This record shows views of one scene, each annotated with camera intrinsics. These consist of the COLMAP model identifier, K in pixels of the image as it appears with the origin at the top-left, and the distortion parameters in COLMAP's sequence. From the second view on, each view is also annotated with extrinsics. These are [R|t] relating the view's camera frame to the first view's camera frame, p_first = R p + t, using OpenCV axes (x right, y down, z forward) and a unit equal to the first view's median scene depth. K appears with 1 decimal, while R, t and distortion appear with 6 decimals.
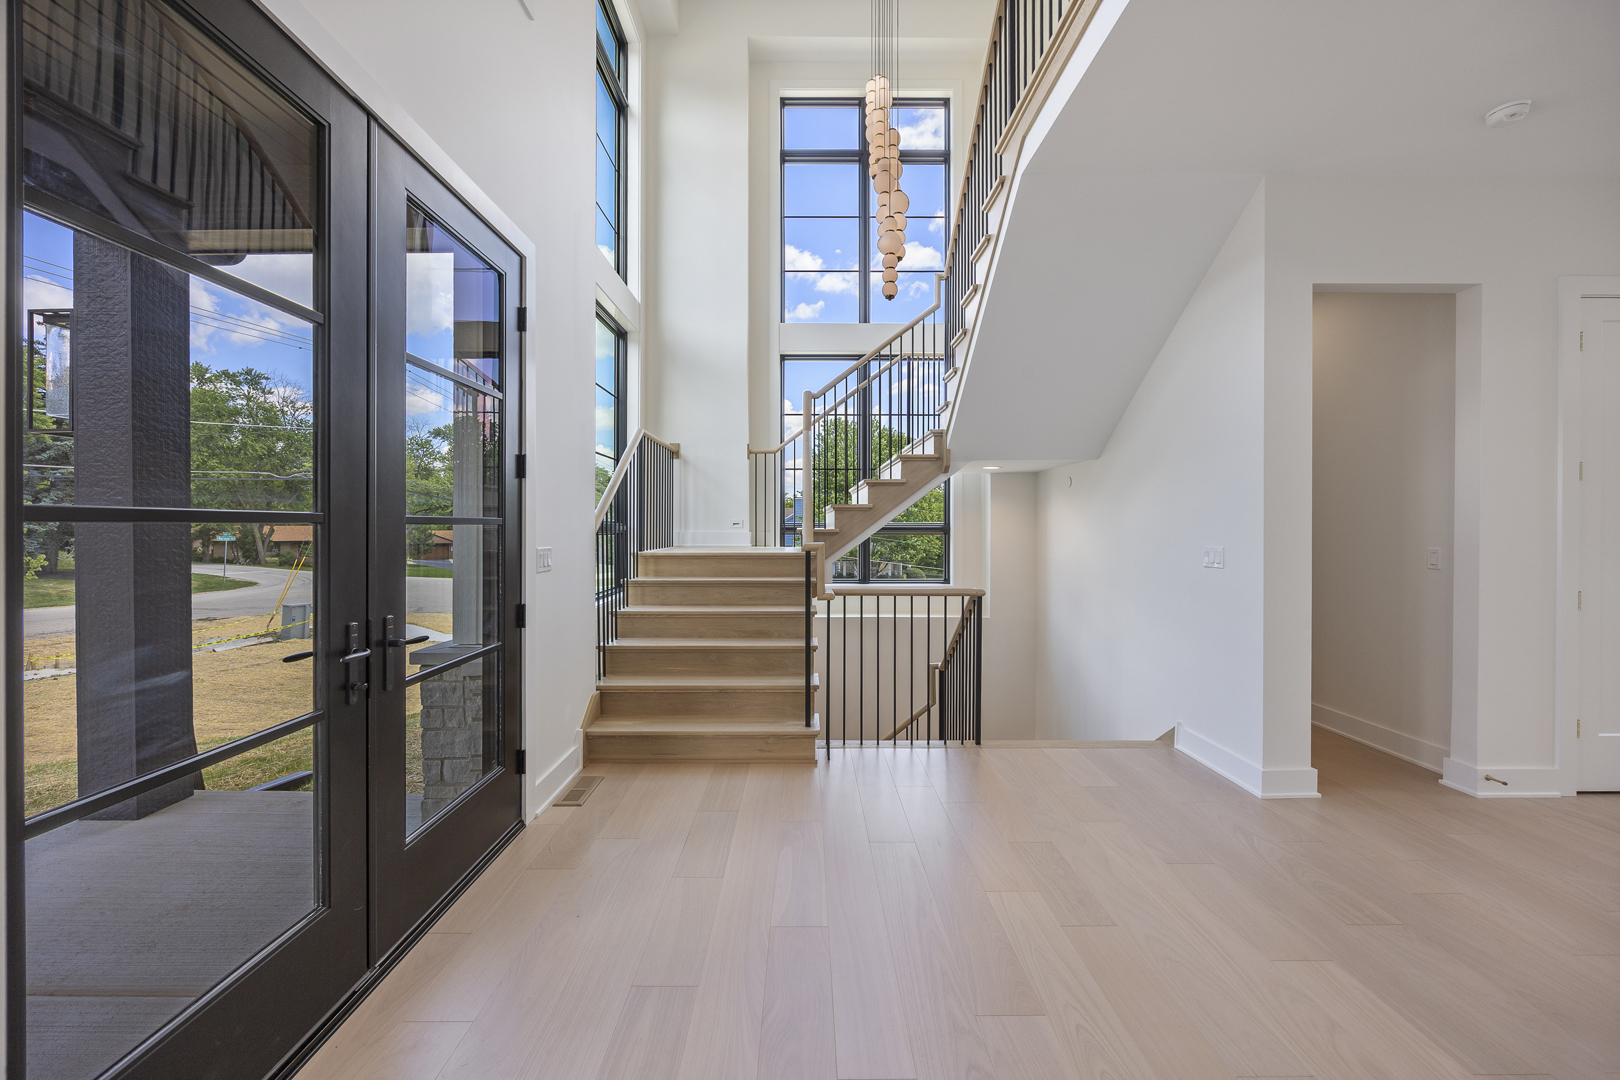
lens RADIAL K [[631.9, 0, 800.2], [0, 631.9, 531.2], [0, 0, 1]] dist [-0.000405, 0.001109]
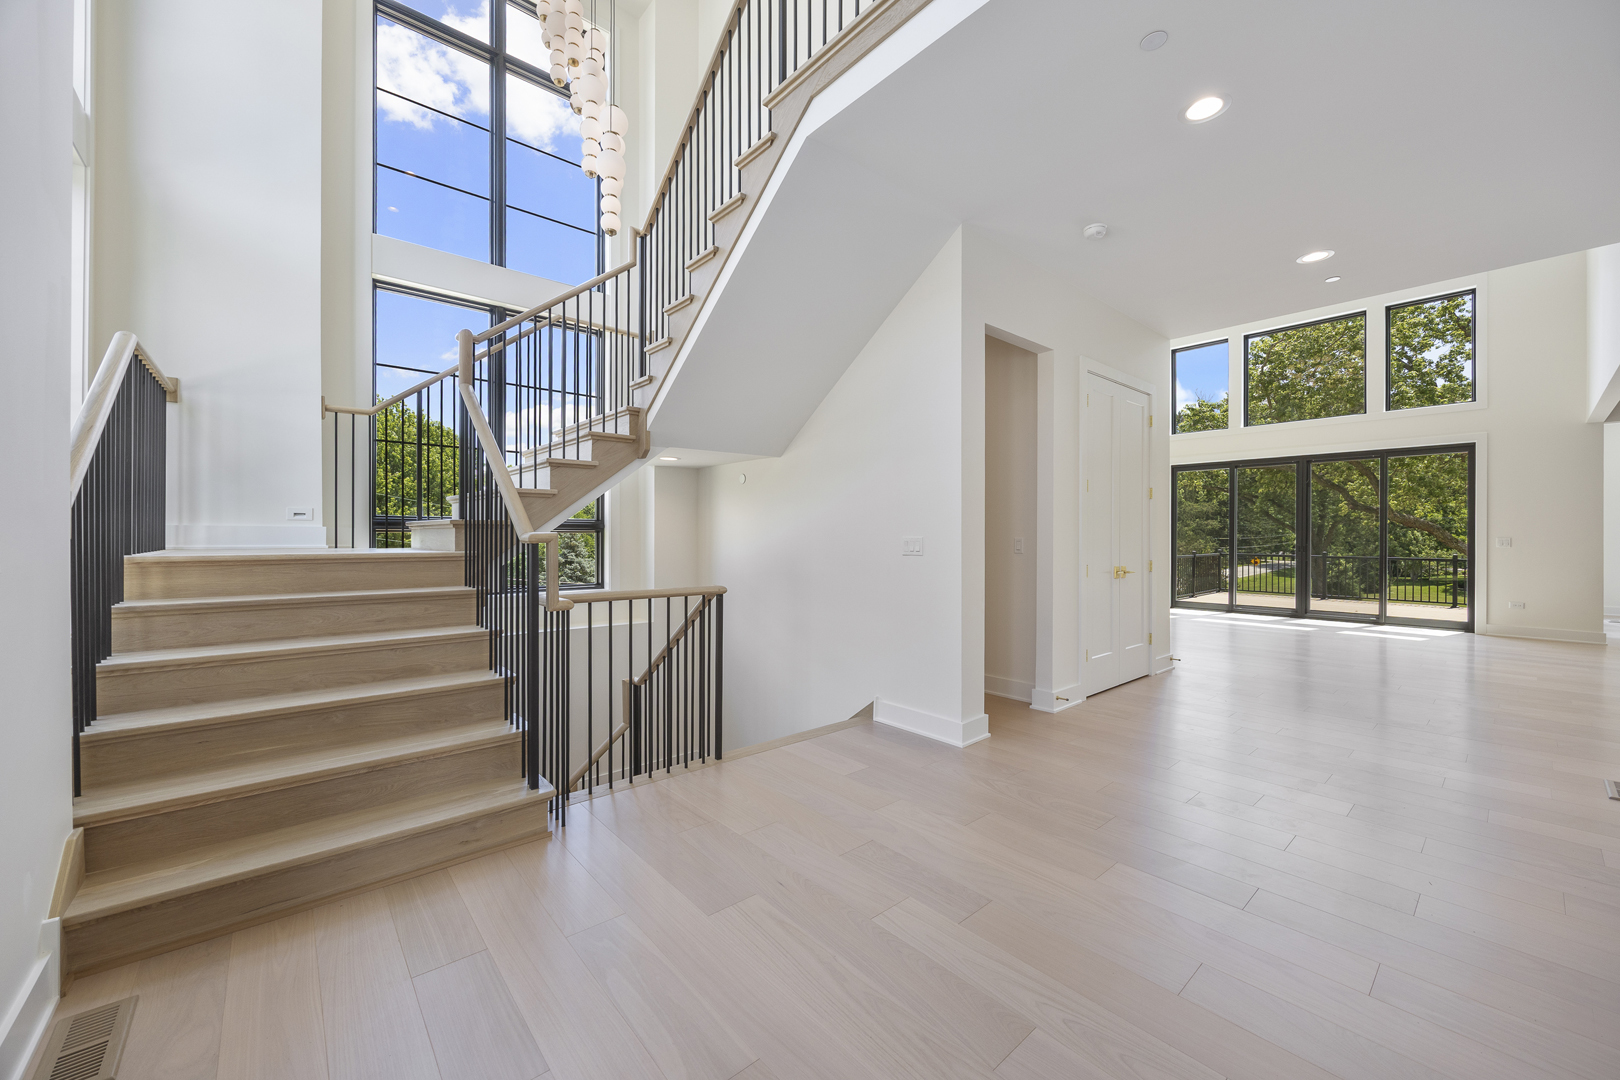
lens RADIAL K [[631.9, 0, 814.7], [0, 631.9, 536.3], [0, 0, 1]] dist [-0.000405, 0.001109]
pose [[0.751853, 0.001028, 0.659330, -0.209622], [0.003052, 0.999983, -0.005039, 0.026328], [-0.659324, 0.005801, 0.751837, 0.236915]]
